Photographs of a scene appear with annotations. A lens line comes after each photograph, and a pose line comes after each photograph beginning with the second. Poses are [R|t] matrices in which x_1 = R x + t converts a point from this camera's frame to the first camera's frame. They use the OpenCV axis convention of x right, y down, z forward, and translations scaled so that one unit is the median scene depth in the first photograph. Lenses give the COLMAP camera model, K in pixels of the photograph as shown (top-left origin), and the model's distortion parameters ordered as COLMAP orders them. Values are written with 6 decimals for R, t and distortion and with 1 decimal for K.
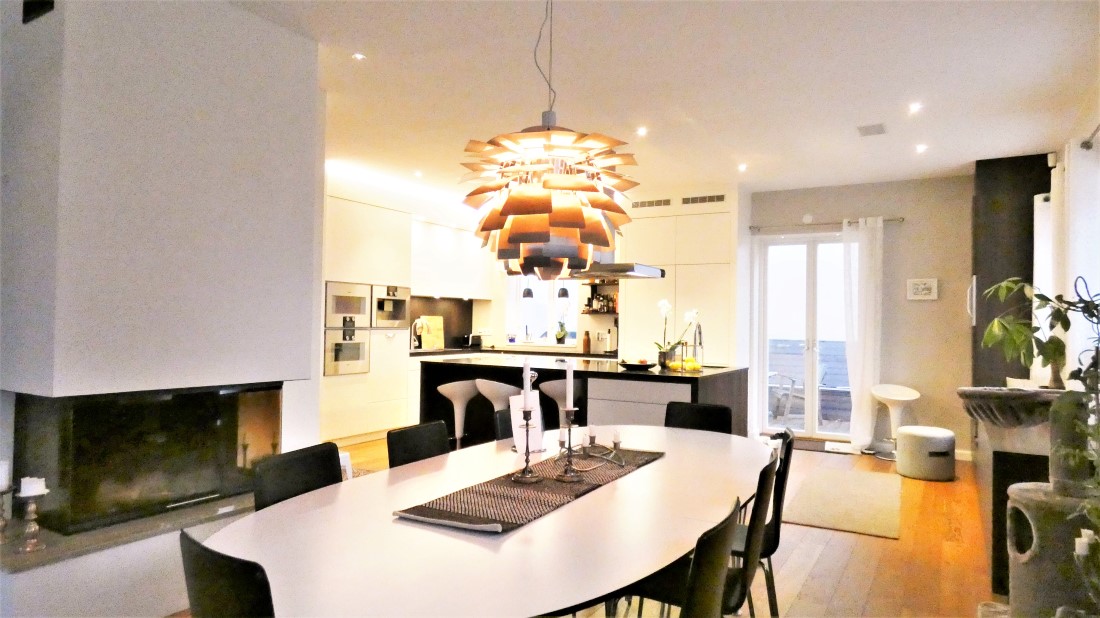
lens RADIAL K [[666.0, 0, 547.6], [0, 666.0, 309.4], [0, 0, 1]] dist [0.006486, -0.001964]
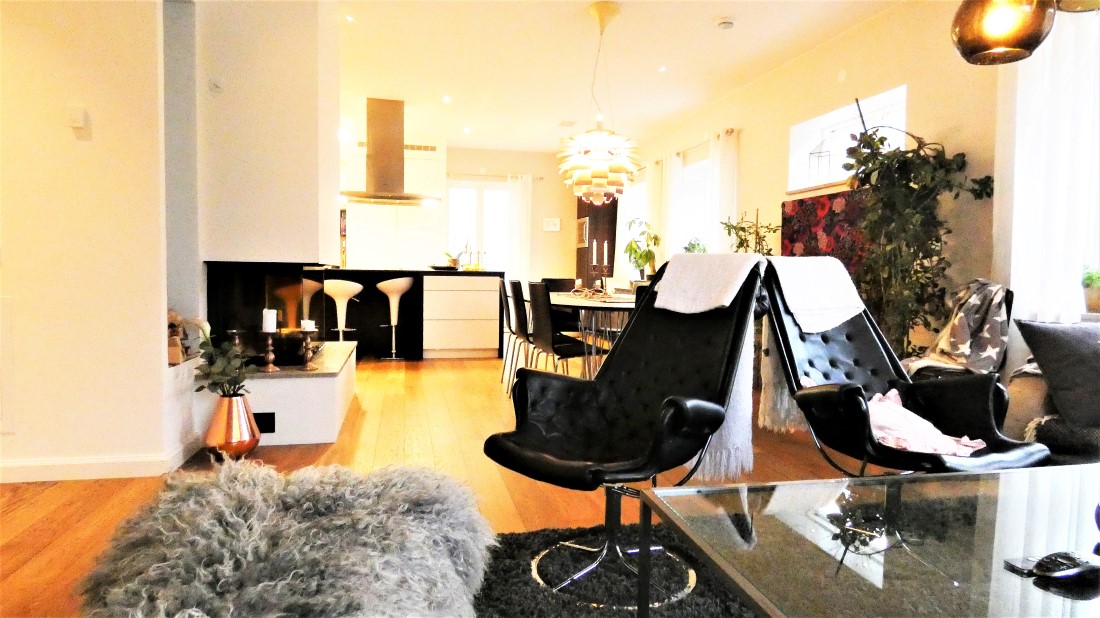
lens RADIAL K [[666.0, 0, 547.6], [0, 666.0, 309.4], [0, 0, 1]] dist [0.006486, -0.001964]
pose [[0.740519, -0.045459, 0.670496, -0.485734], [-0.007867, 0.997055, 0.076288, 0.047898], [-0.671989, -0.061768, 0.737981, -0.143234]]
